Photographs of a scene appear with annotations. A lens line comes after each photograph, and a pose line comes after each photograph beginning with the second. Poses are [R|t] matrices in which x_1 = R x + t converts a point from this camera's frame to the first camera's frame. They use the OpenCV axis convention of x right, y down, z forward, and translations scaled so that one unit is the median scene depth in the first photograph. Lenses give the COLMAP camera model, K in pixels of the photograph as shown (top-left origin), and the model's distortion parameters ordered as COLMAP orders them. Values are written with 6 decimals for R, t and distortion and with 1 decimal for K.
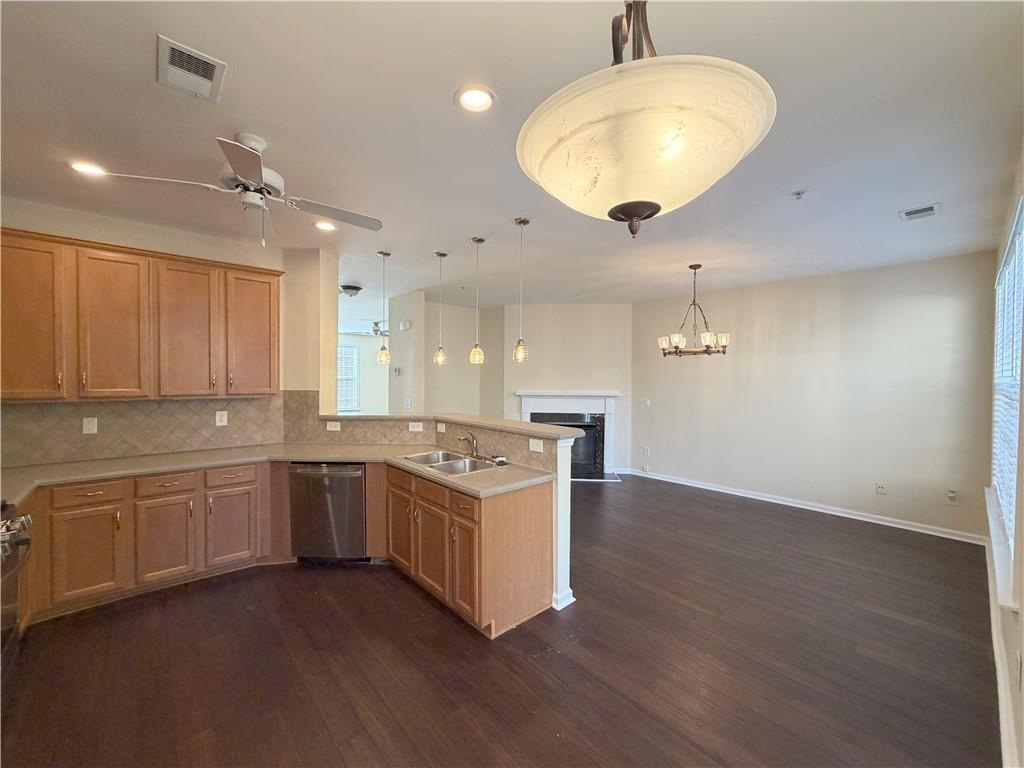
lens RADIAL K [[414.1, 0, 510.7], [0, 414.1, 382.4], [0, 0, 1]] dist [0.001248, 0.000122]
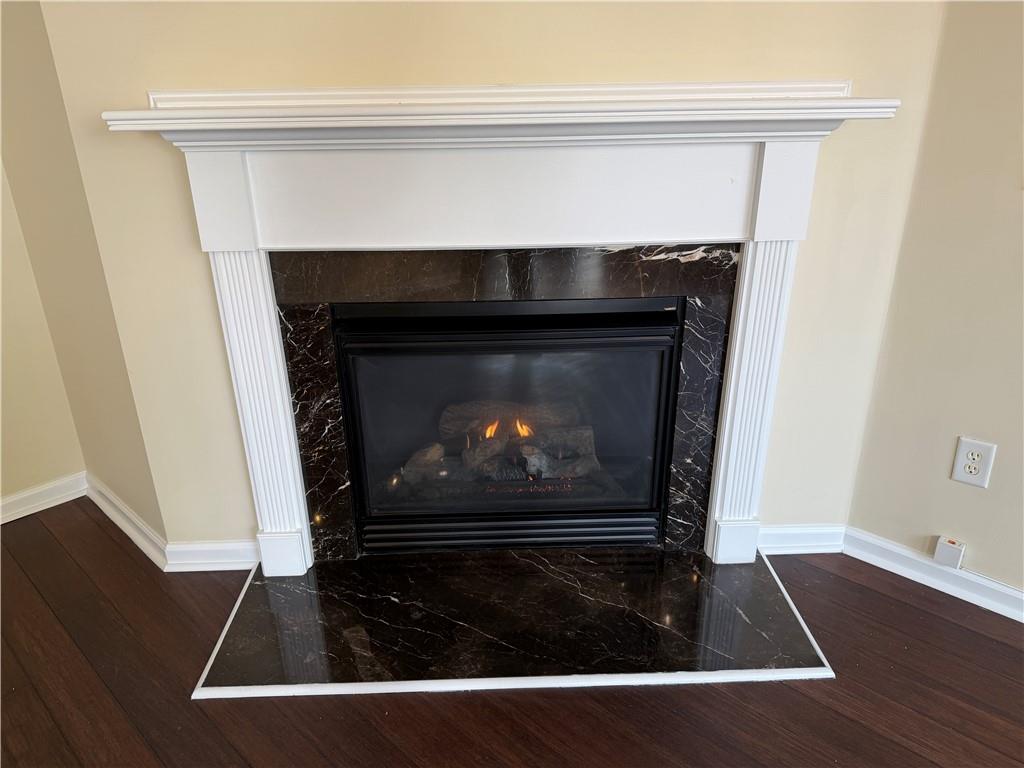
lens RADIAL K [[714.7, 0, 512.0], [0, 714.7, 384.0], [0, 0, 1]] dist [0.002817, -0.000214]
pose [[0.996921, -0.050048, 0.060357, 0.204408], [0.023078, 0.922978, 0.384161, 0.031860], [-0.074935, -0.381585, 0.921291, 1.248613]]
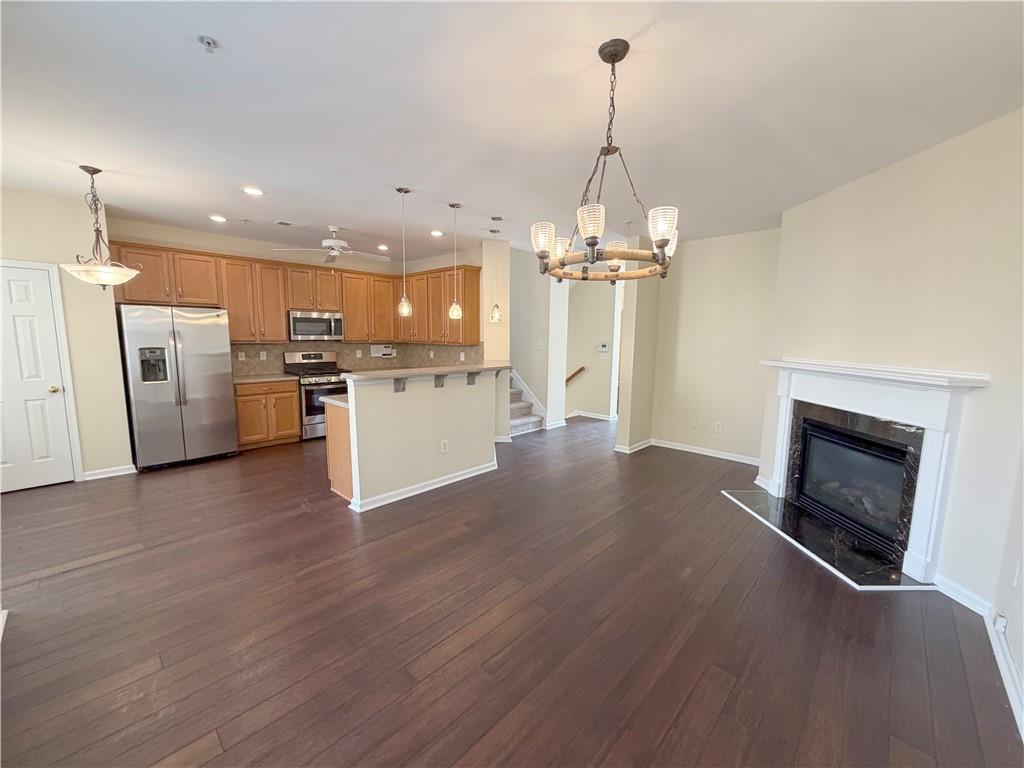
lens RADIAL K [[411.7, 0, 508.3], [0, 411.7, 386.1], [0, 0, 1]] dist [0.003257, -0.000160]
pose [[0.076130, 0.120894, -0.989742, 0.982780], [-0.024449, 0.992550, 0.119357, -0.002095], [0.996798, 0.015112, 0.078519, 0.972660]]
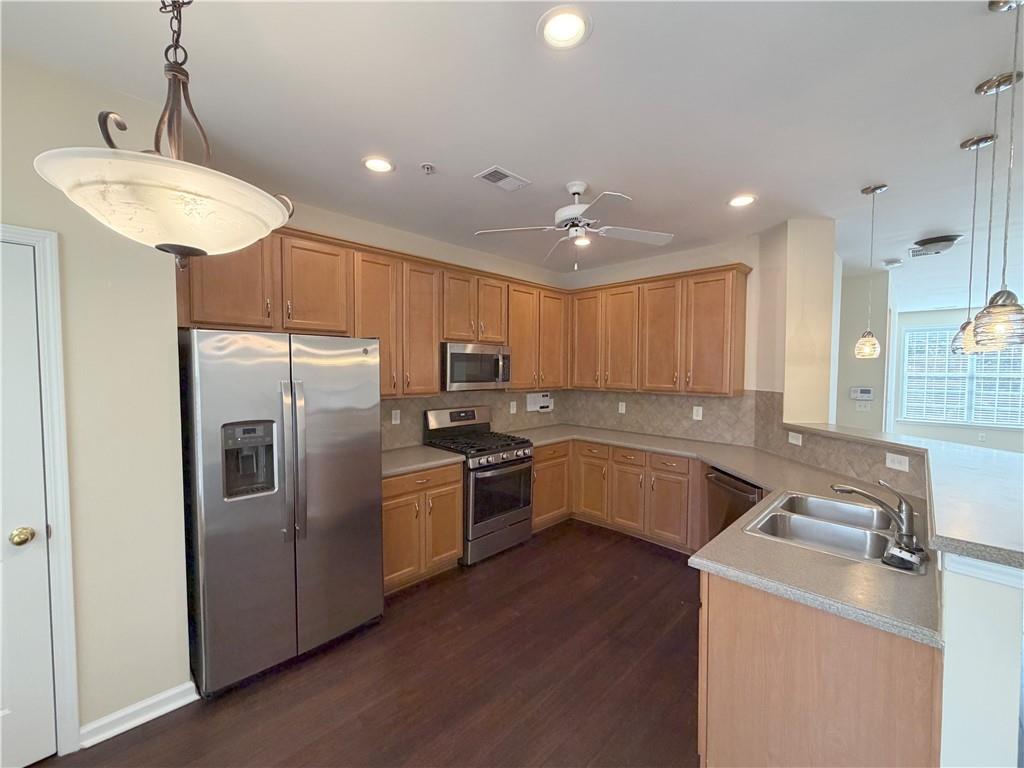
lens RADIAL K [[411.7, 0, 508.3], [0, 411.7, 386.1], [0, 0, 1]] dist [0.003257, -0.000160]
pose [[0.053205, 0.037559, -0.997877, 0.332118], [-0.015431, 0.999204, 0.036786, -0.015719], [0.998464, 0.013441, 0.053742, 0.404106]]
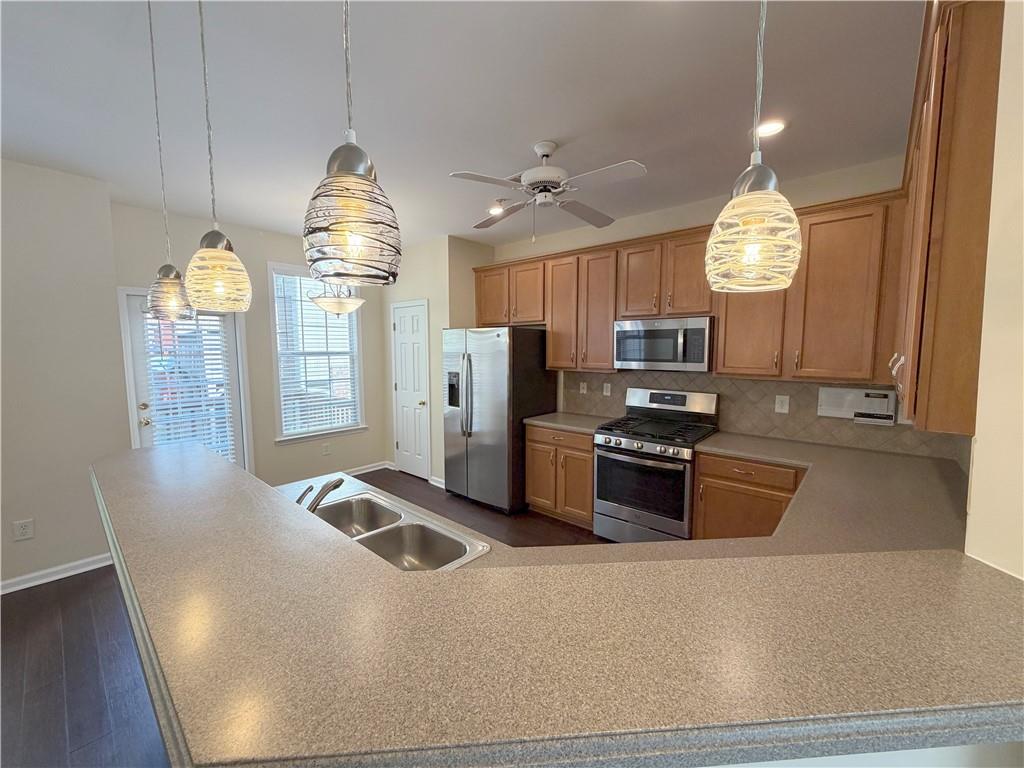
lens RADIAL K [[407.3, 0, 508.7], [0, 407.3, 384.0], [0, 0, 1]] dist [0.000773, 0.000015]
pose [[-0.993629, 0.004182, -0.112619, -0.207206], [-0.007162, 0.994948, 0.100133, -0.024621], [0.112469, 0.100302, -0.988580, 1.168389]]
